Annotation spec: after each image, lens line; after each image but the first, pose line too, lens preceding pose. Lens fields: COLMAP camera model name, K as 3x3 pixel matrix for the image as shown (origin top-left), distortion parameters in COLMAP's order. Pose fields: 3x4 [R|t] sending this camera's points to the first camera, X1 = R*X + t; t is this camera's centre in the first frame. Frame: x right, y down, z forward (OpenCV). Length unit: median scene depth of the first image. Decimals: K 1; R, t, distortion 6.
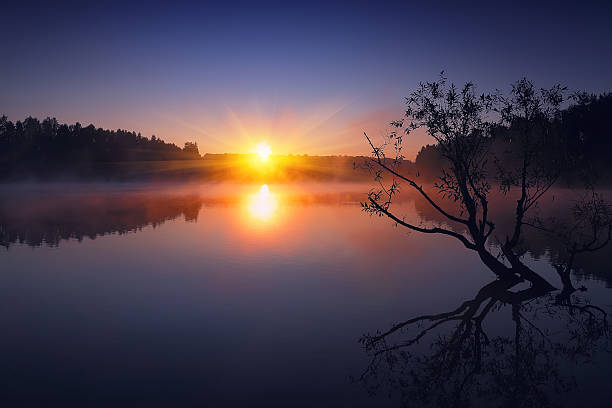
lens RADIAL K [[438.5, 0, 306.0], [0, 438.5, 204.0], [0, 0, 1]] dist [-0.105991, 0.050204]
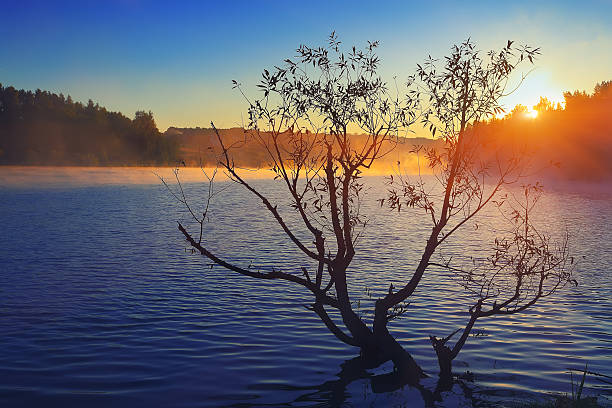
lens RADIAL K [[610.3, 0, 306.0], [0, 610.3, 204.0], [0, 0, 1]] dist [0.005647, 0.012454]
pose [[0.999829, 0.016824, -0.007721, 0.347417], [-0.016767, 0.999833, 0.007308, -0.056727], [0.007843, -0.007177, 0.999943, 0.050134]]
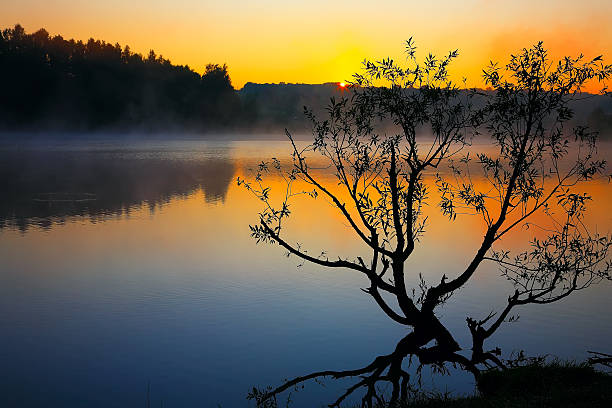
lens RADIAL K [[783.9, 0, 306.0], [0, 783.9, 204.0], [0, 0, 1]] dist [0.138954, 0.000905]
pose [[0.988038, 0.031760, -0.150902, 0.441795], [-0.026015, 0.998865, 0.039893, -0.102298], [0.151997, -0.035490, 0.987743, -0.416211]]
